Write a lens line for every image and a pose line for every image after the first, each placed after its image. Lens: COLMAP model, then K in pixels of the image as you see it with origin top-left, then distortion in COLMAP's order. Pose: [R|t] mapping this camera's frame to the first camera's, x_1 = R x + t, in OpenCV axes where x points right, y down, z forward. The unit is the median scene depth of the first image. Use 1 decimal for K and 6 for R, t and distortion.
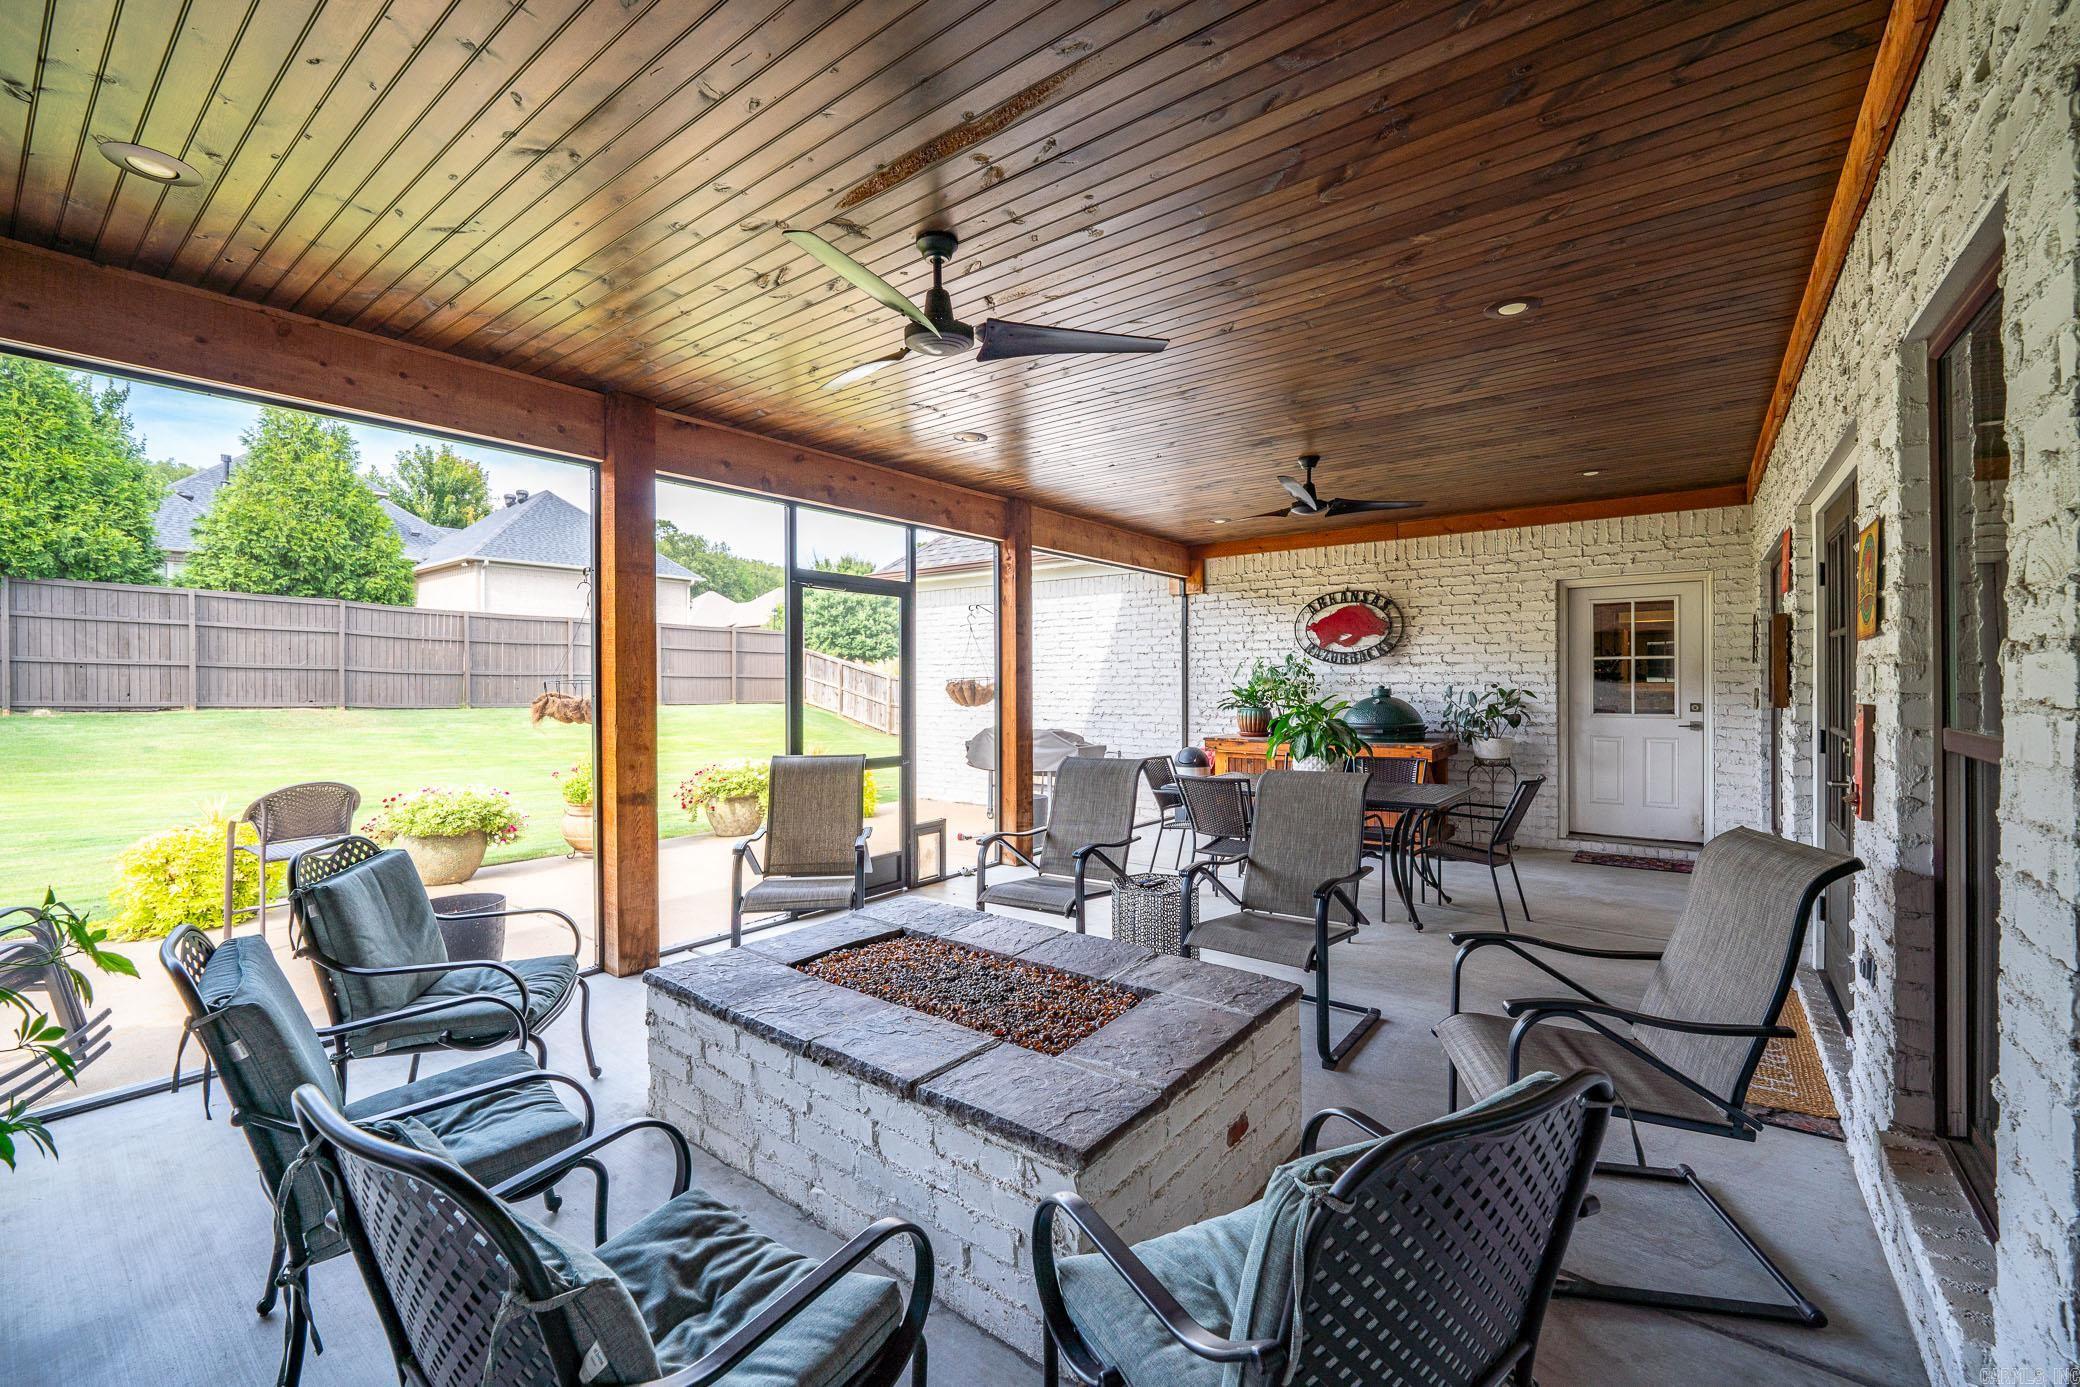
lens RADIAL K [[845.4, 0, 1061.4], [0, 845.4, 681.6], [0, 0, 1]] dist [-0.016956, -0.000282]
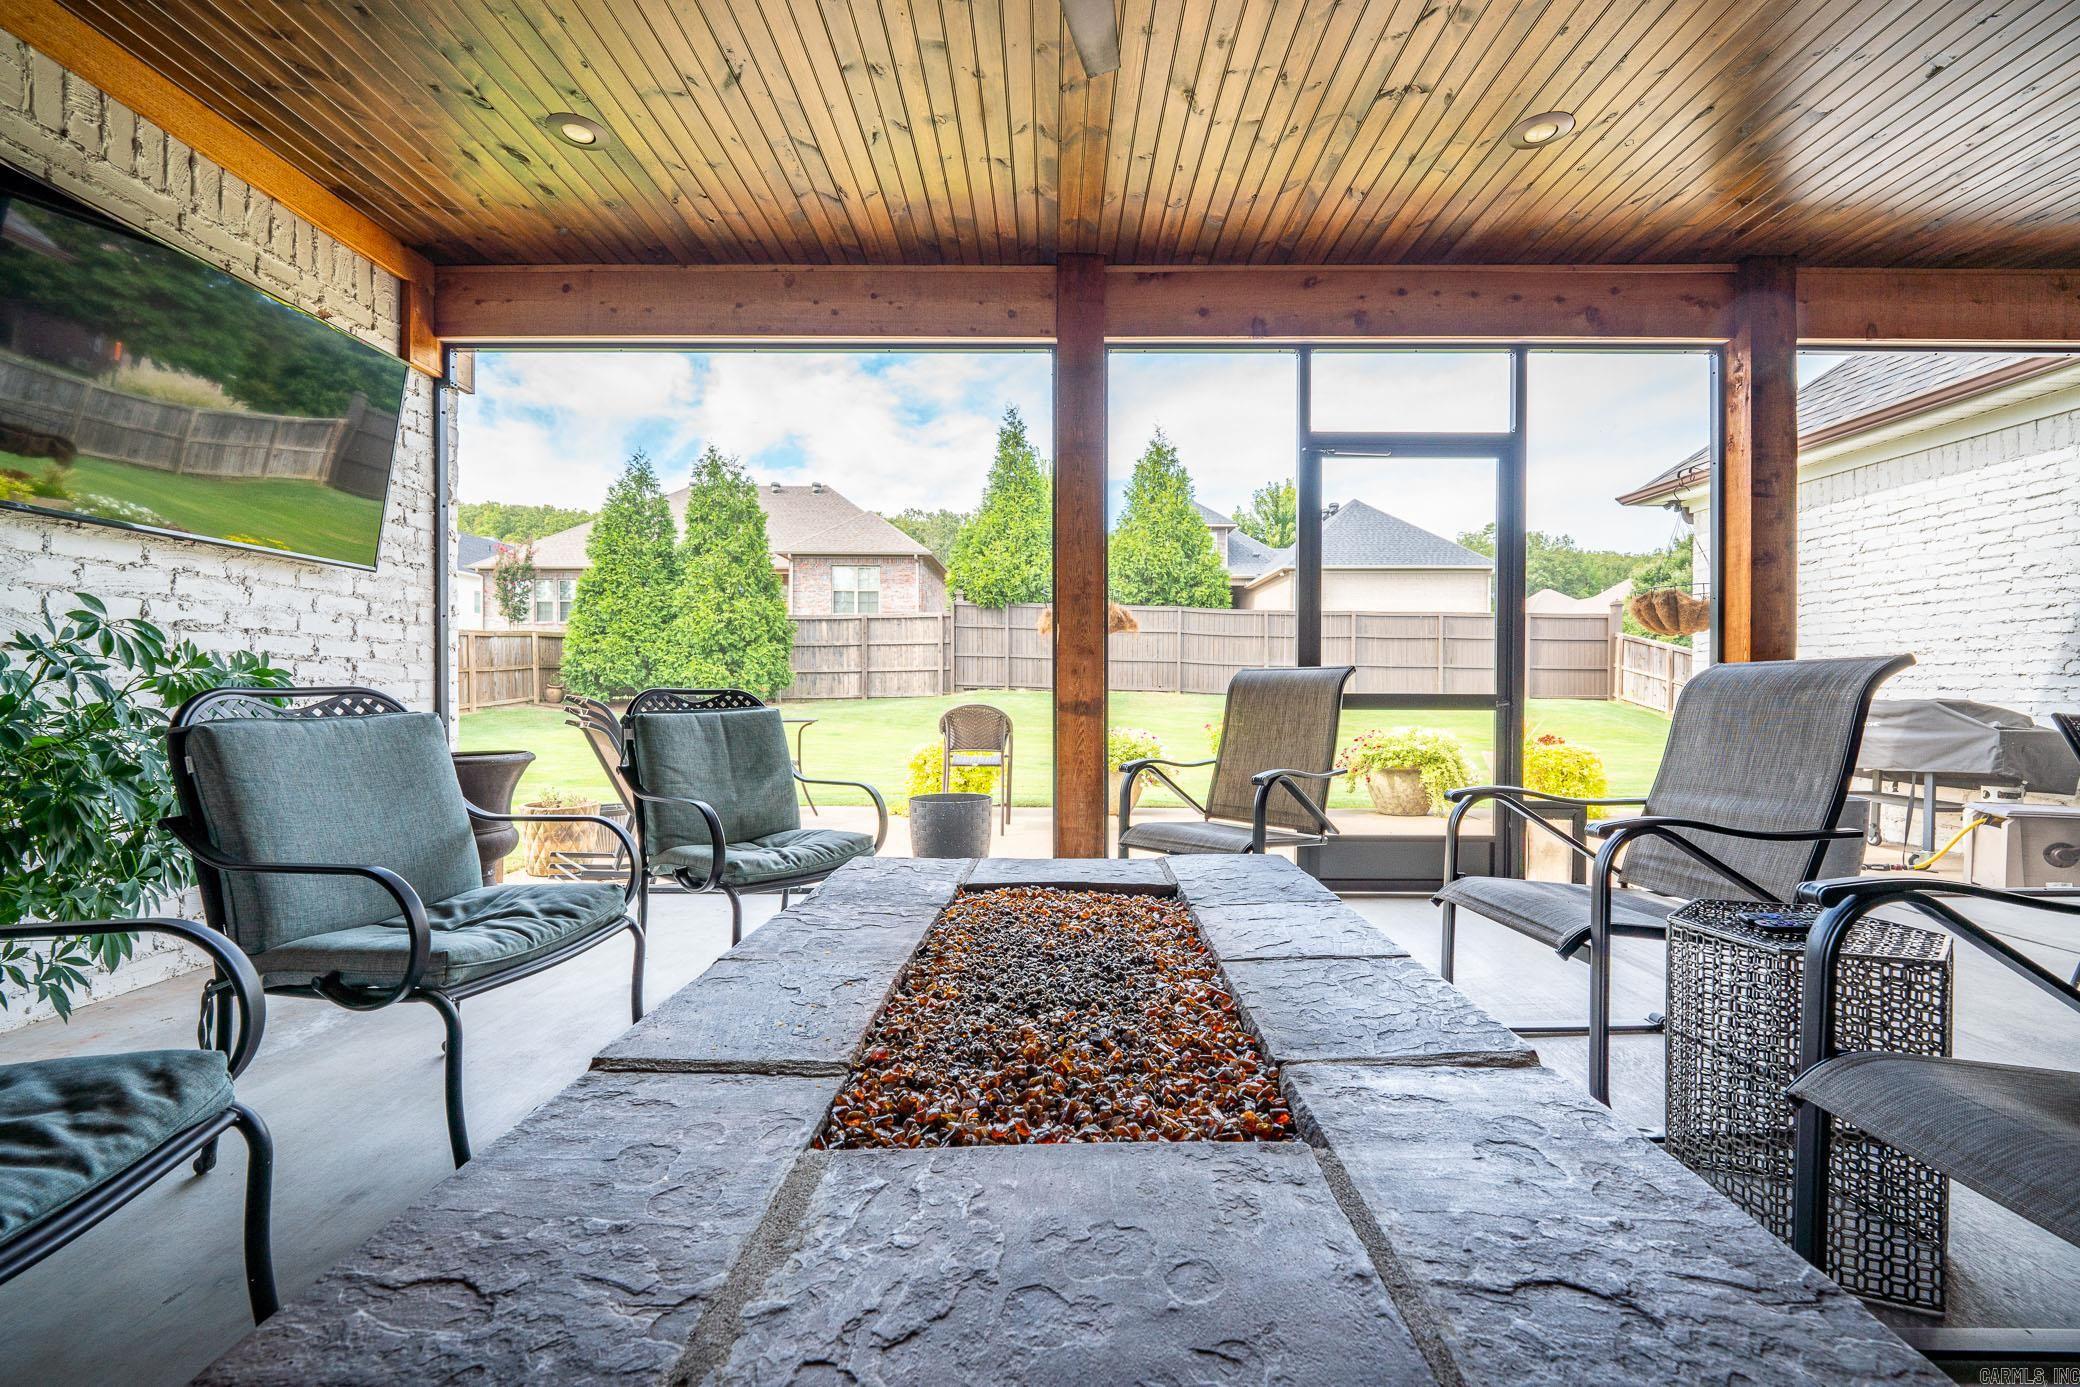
lens RADIAL K [[842.1, 0, 1045.5], [0, 842.1, 695.9], [0, 0, 1]] dist [-0.008861, -0.000312]
pose [[0.587719, 0.011560, -0.808983, 0.049834], [-0.005952, 0.999933, 0.009964, 0.030083], [0.809043, -0.001041, 0.587748, 0.113511]]
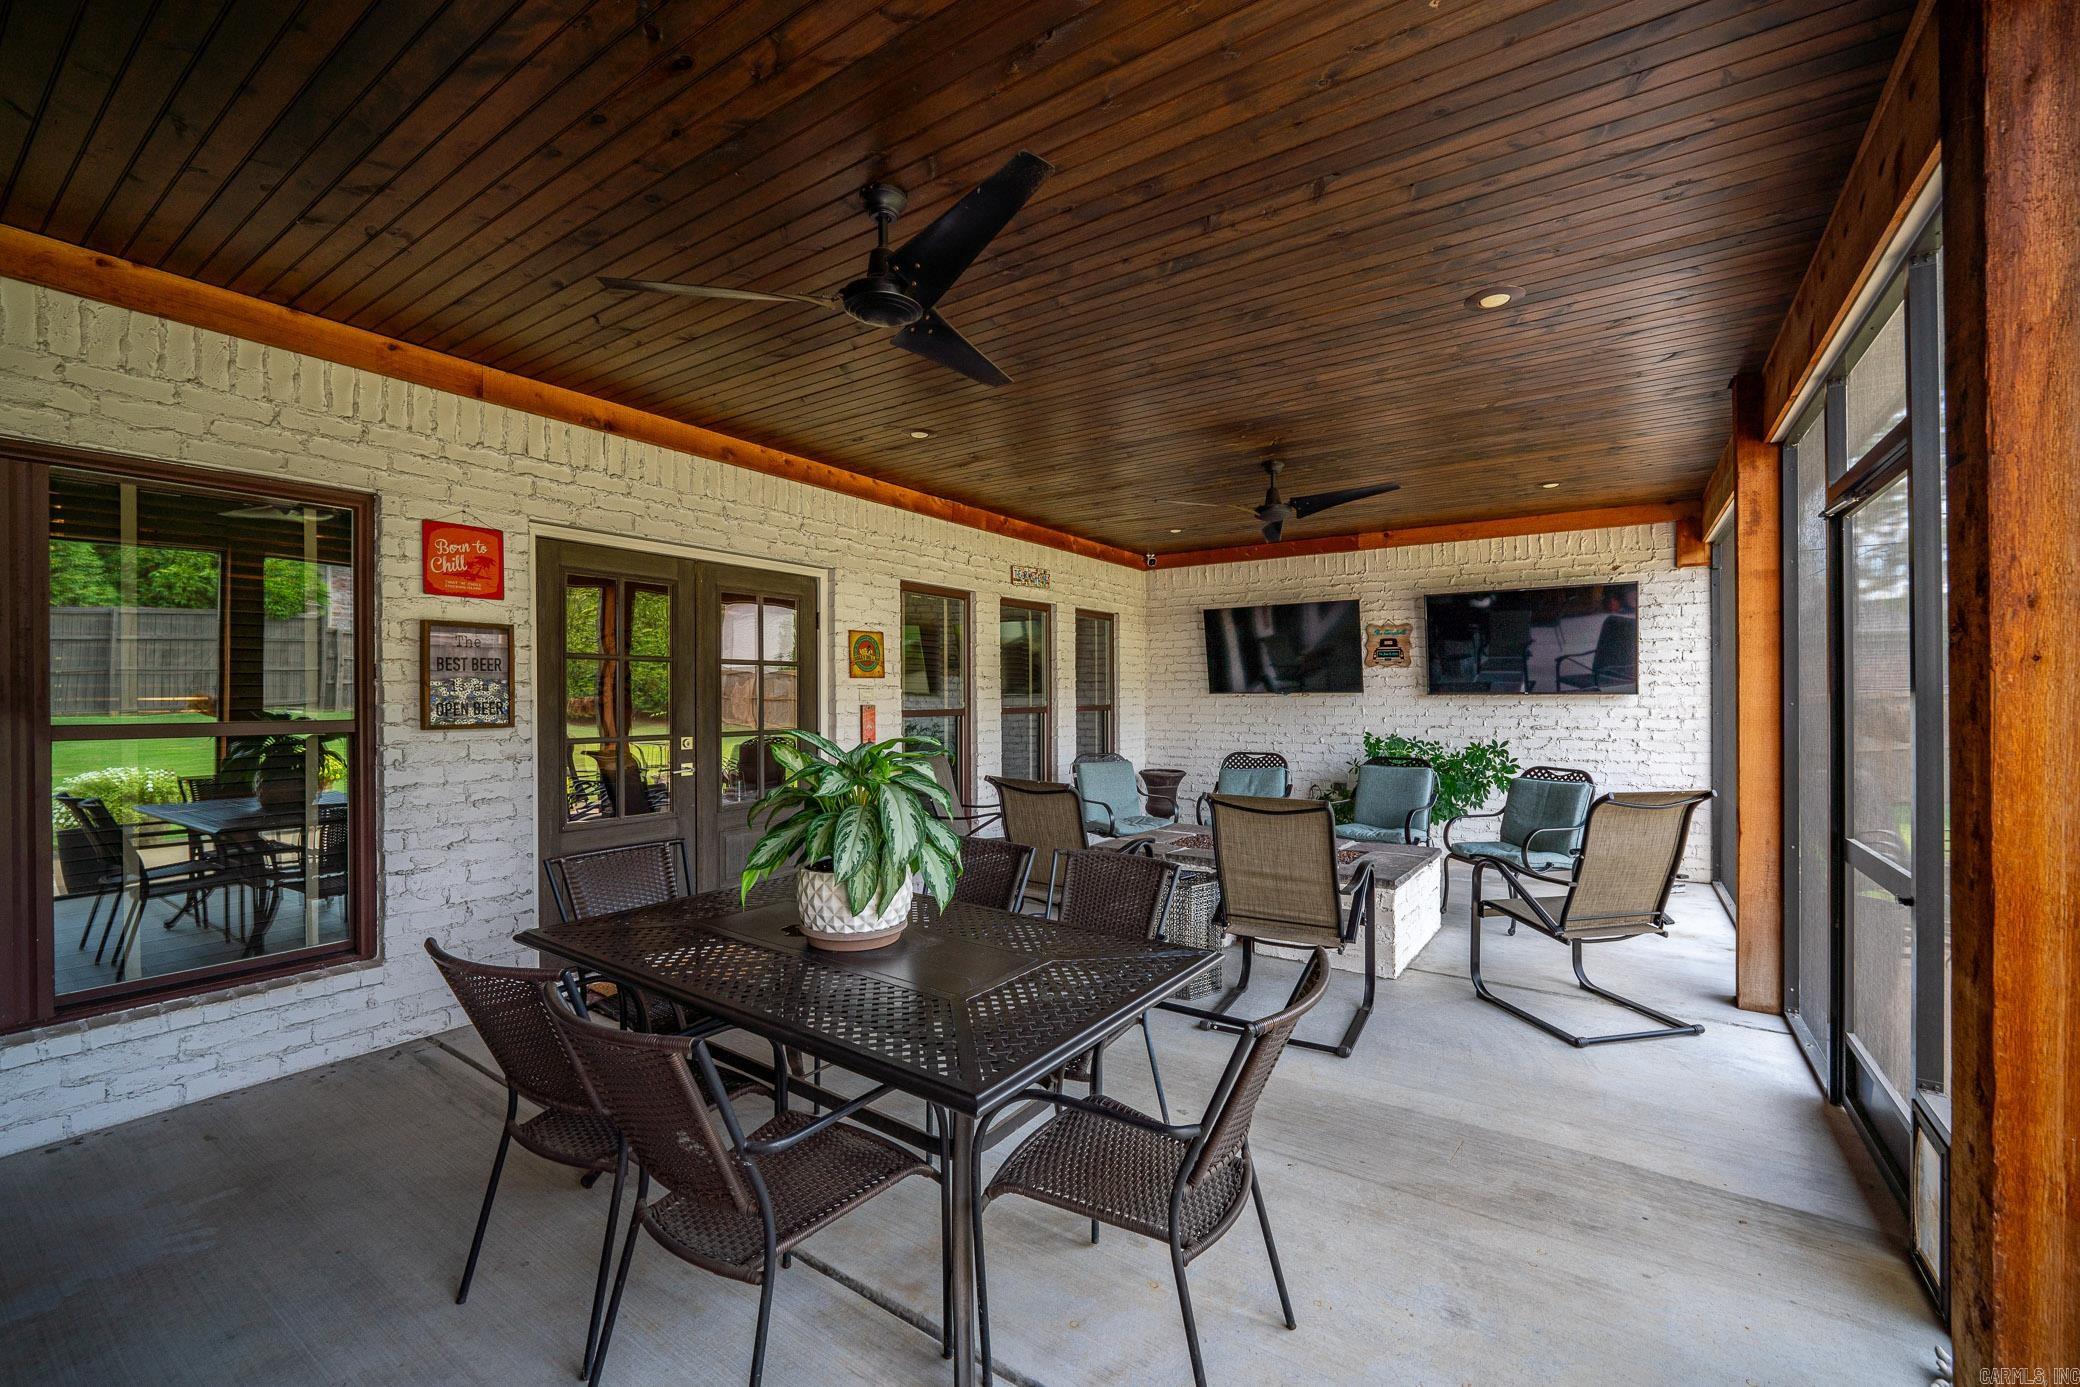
lens RADIAL K [[842.1, 0, 1045.5], [0, 842.1, 695.9], [0, 0, 1]] dist [-0.008861, -0.000312]
pose [[-0.999092, 0.006803, -0.042049, 0.075632], [0.006799, 0.999977, 0.000231, 0.001026], [0.042049, -0.000055, -0.999116, 0.481922]]
